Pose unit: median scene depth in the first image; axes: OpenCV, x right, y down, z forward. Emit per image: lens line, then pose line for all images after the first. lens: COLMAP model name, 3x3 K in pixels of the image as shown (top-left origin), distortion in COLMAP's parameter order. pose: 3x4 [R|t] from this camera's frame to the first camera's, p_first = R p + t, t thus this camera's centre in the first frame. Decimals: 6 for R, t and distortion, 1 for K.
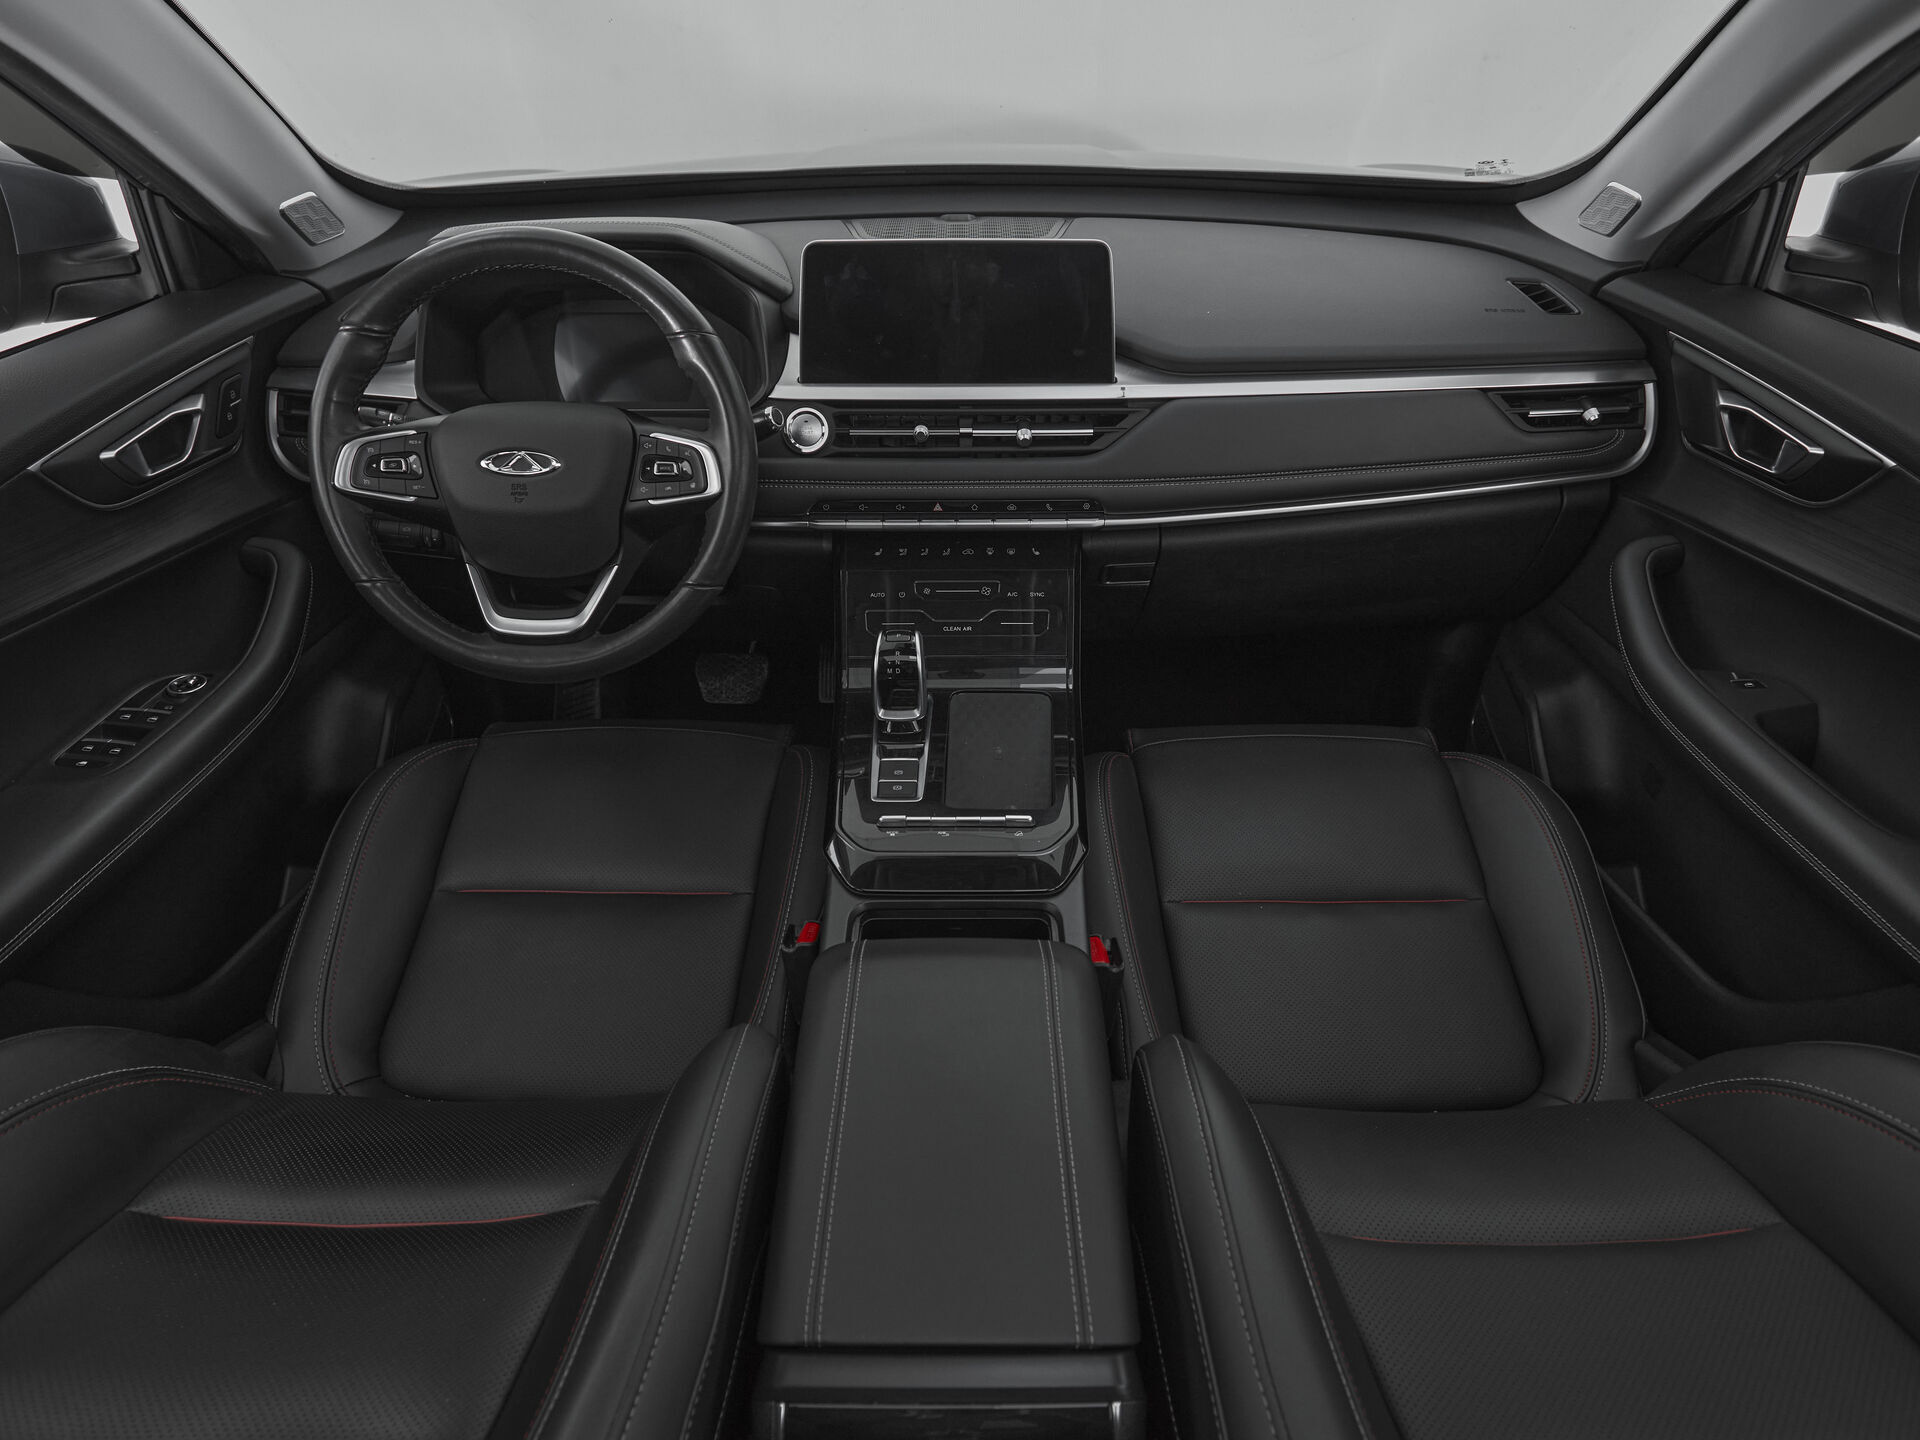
lens RADIAL K [[1027.1, 0, 959.8], [0, 1027.1, 822.5], [0, 0, 1]] dist [0.002094, 0.000099]
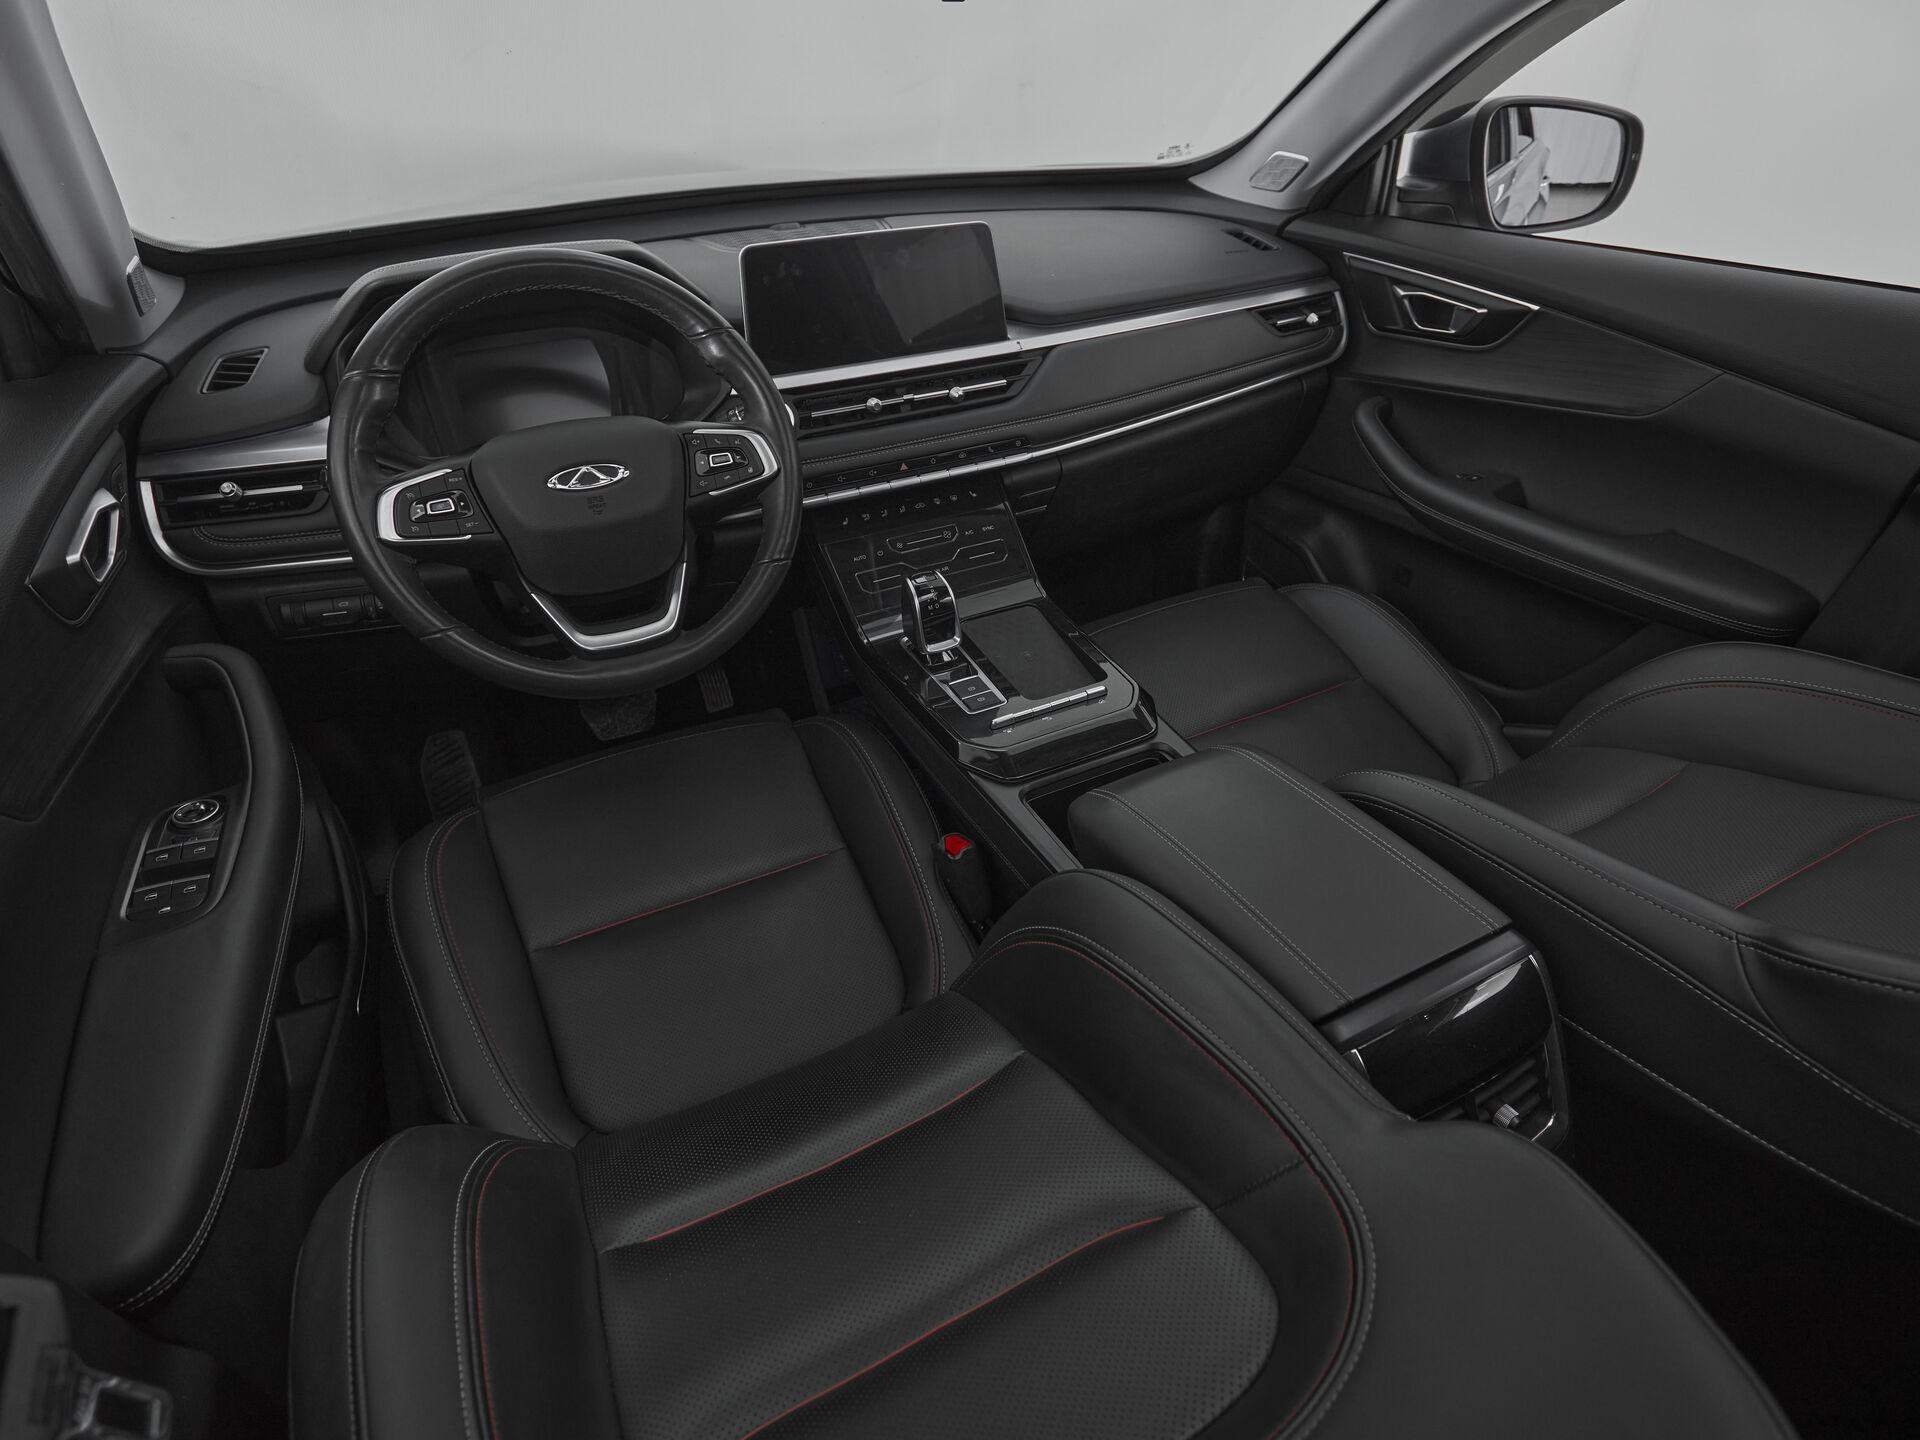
lens RADIAL K [[1003.8, 0, 959.0], [0, 1003.8, 813.9], [0, 0, 1]] dist [-0.000582, 0.001264]
pose [[0.881243, -0.301085, 0.364361, -0.489870], [0.312562, 0.949466, 0.028616, 0.044097], [-0.354565, 0.088668, 0.930818, -0.016563]]
